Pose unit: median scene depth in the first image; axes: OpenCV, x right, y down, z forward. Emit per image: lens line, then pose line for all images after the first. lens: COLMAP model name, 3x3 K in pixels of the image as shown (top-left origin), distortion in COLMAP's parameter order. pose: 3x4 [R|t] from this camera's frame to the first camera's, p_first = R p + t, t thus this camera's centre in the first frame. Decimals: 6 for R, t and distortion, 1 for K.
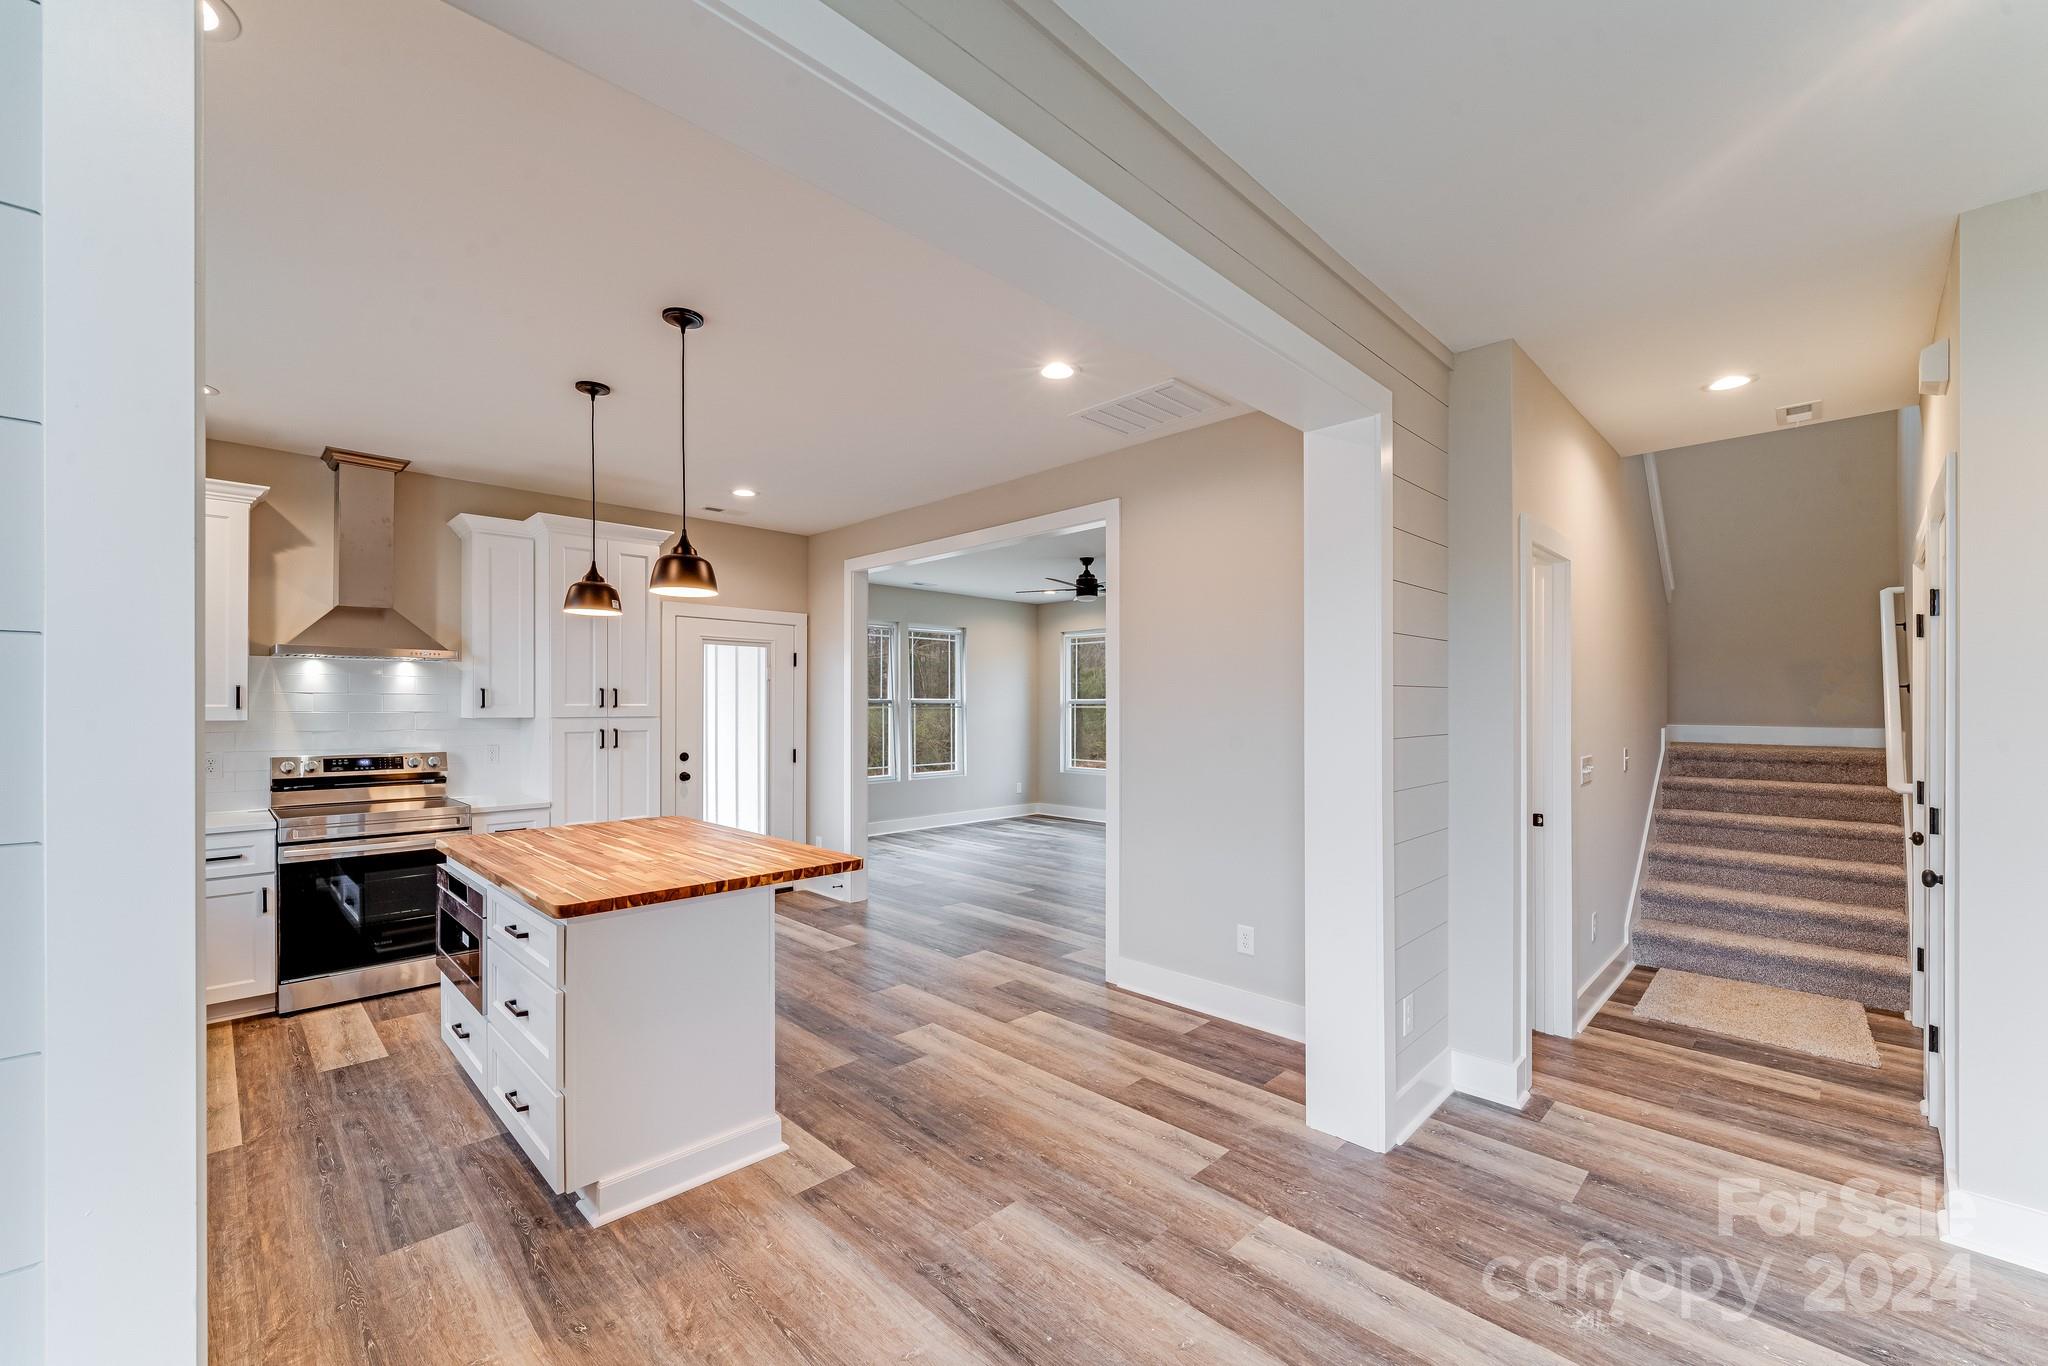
lens RADIAL K [[828.5, 0, 1016.2], [0, 828.5, 704.2], [0, 0, 1]] dist [-0.001892, -0.000858]
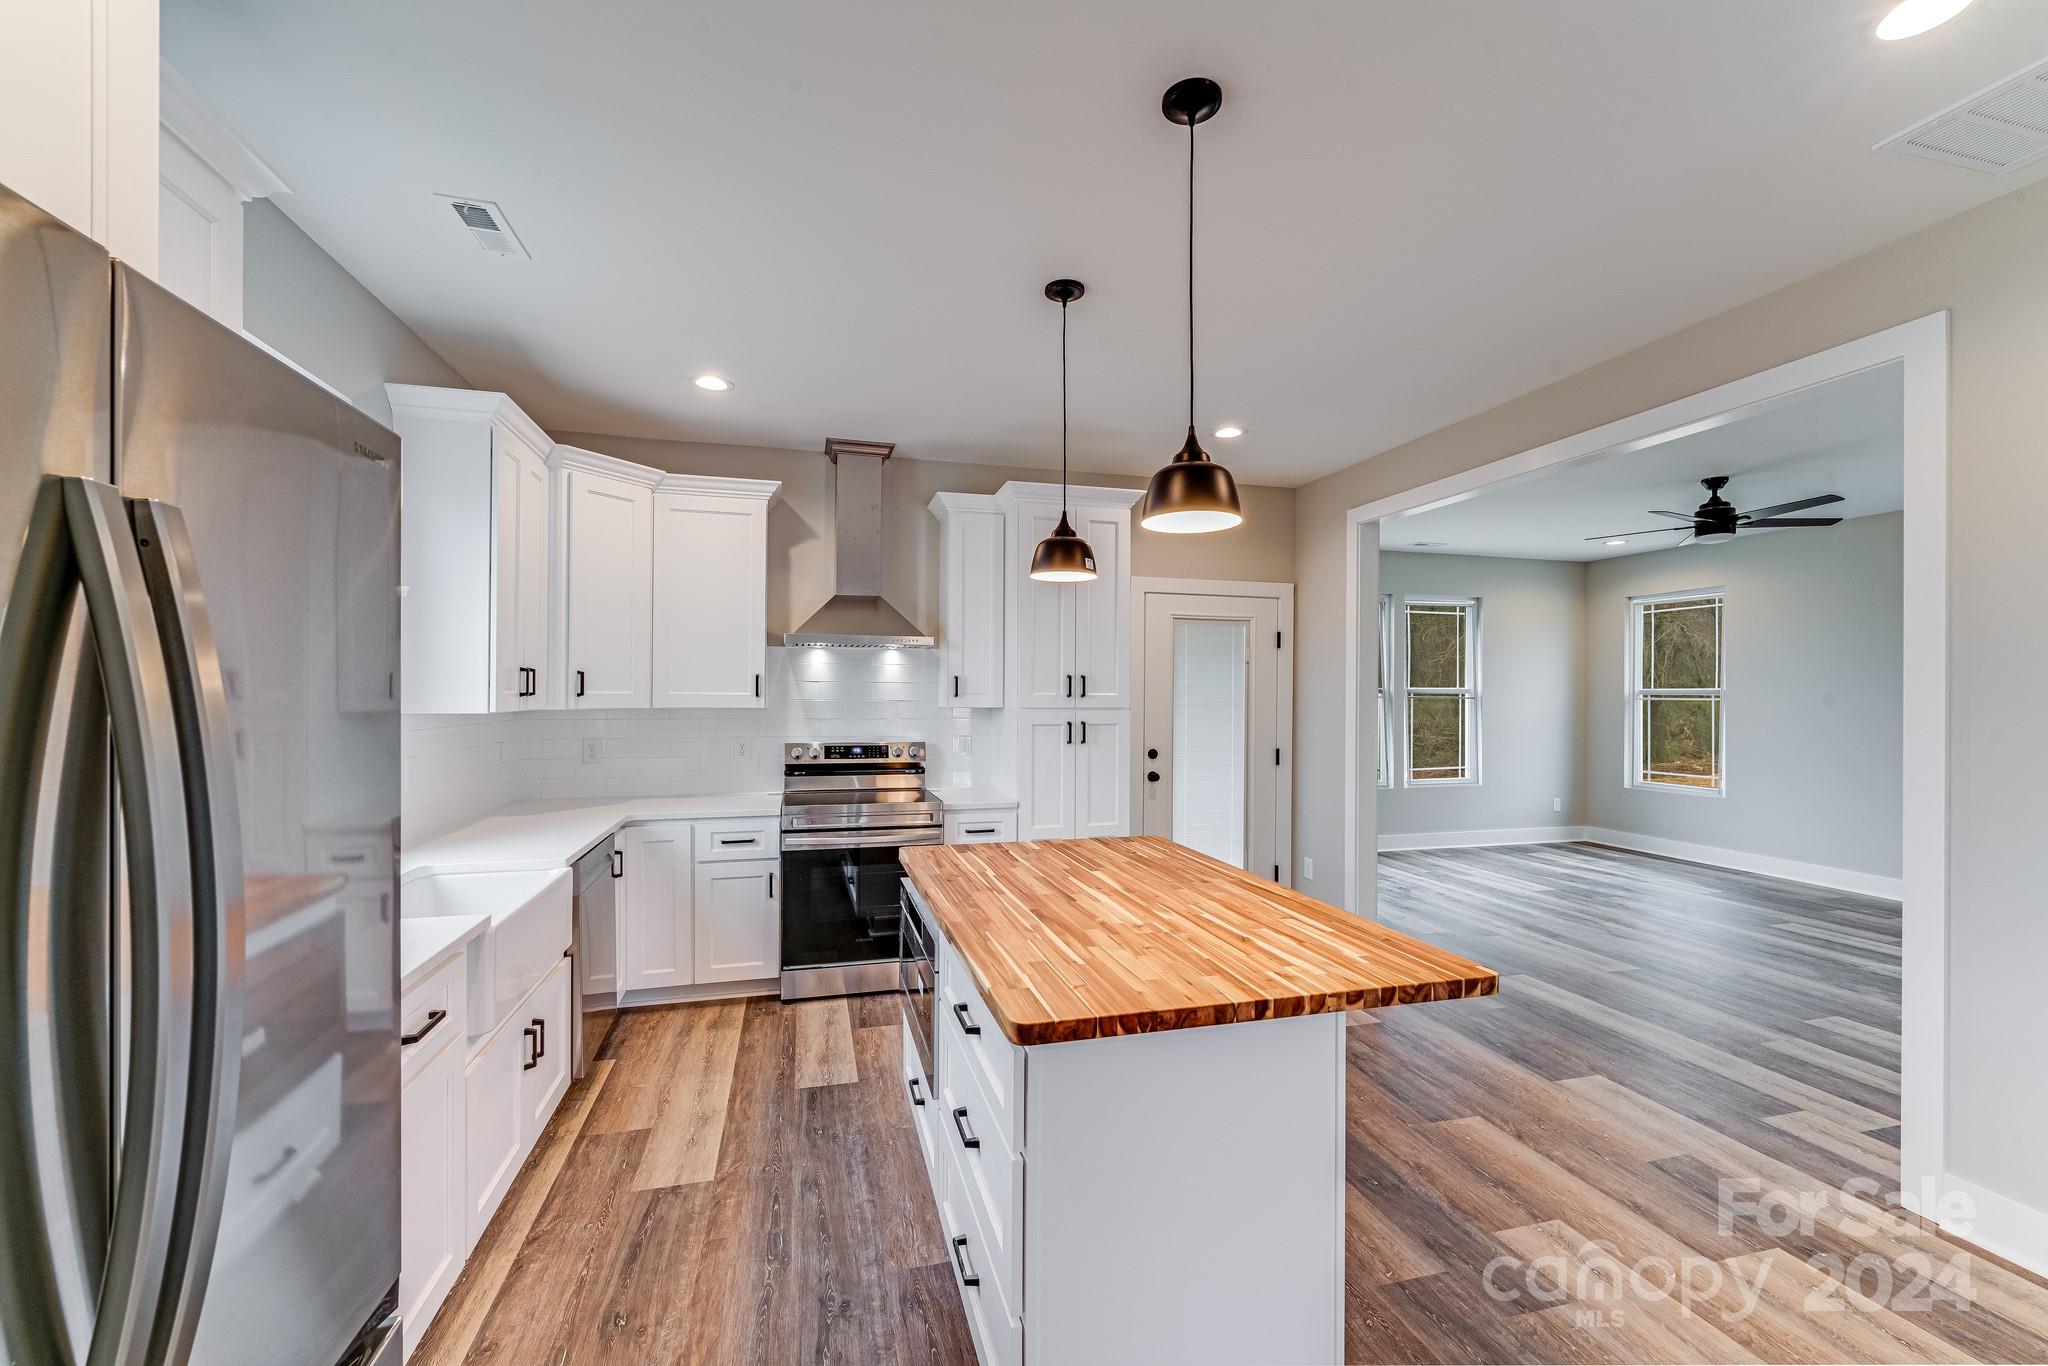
lens RADIAL K [[819.0, 0, 1015.2], [0, 819.0, 695.7], [0, 0, 1]] dist [-0.002281, -0.000026]
pose [[0.866125, 0.005273, -0.499799, -0.138760], [-0.003871, 0.999985, 0.003843, -0.000802], [0.499812, -0.001394, 0.866133, 0.261515]]
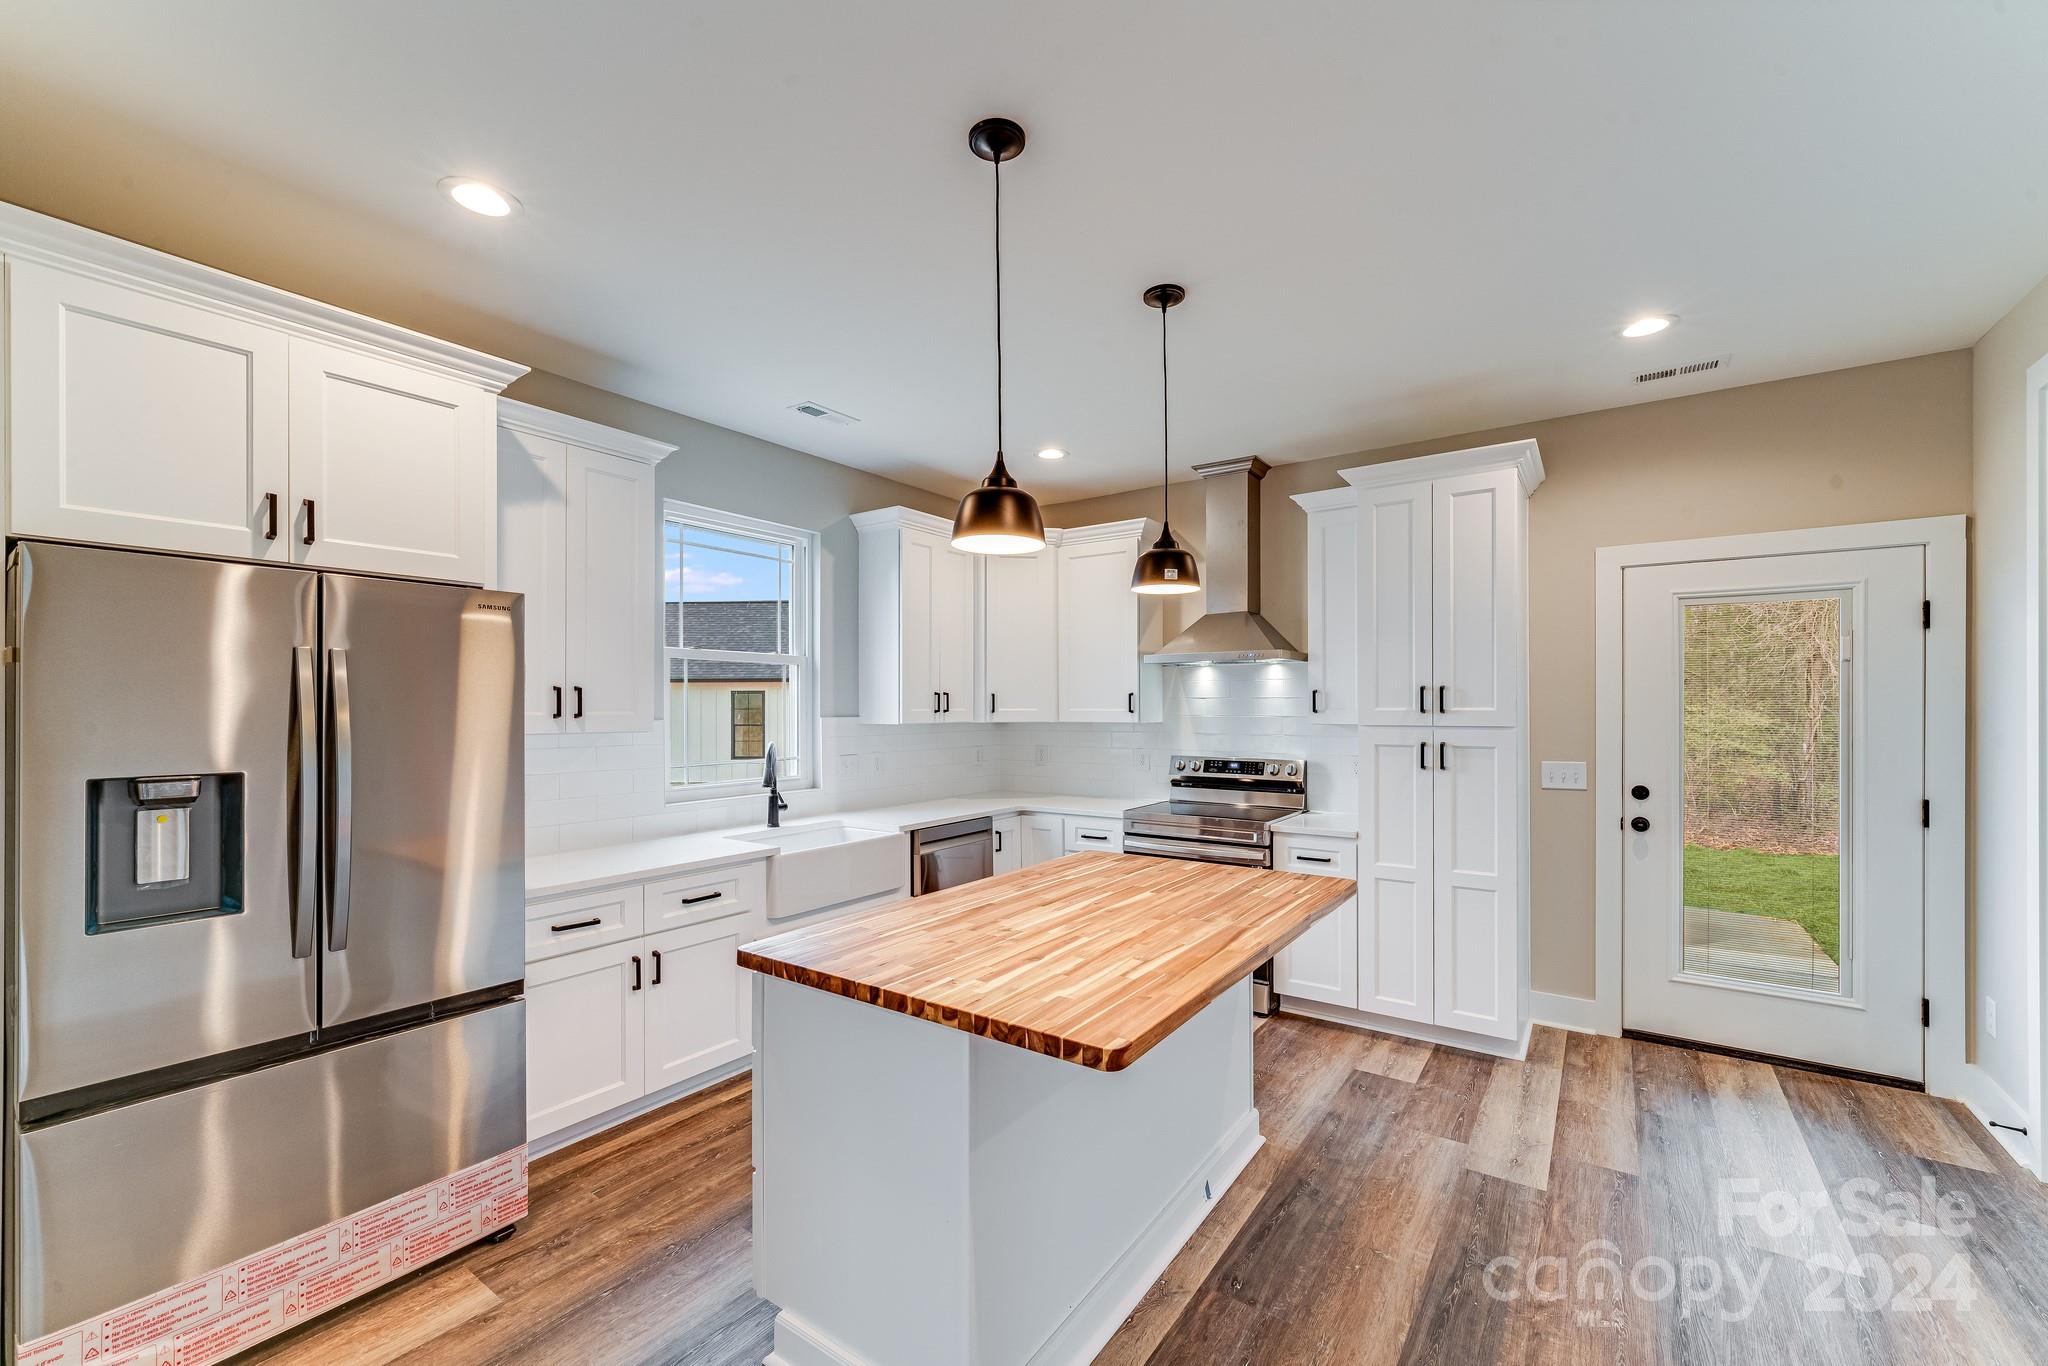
lens RADIAL K [[828.5, 0, 1016.2], [0, 828.5, 704.2], [0, 0, 1]] dist [-0.001892, -0.000858]
pose [[0.171931, -0.004515, -0.985099, 0.185444], [0.002225, 0.999989, -0.004195, -0.001546], [0.985107, -0.001471, 0.171939, 0.626597]]
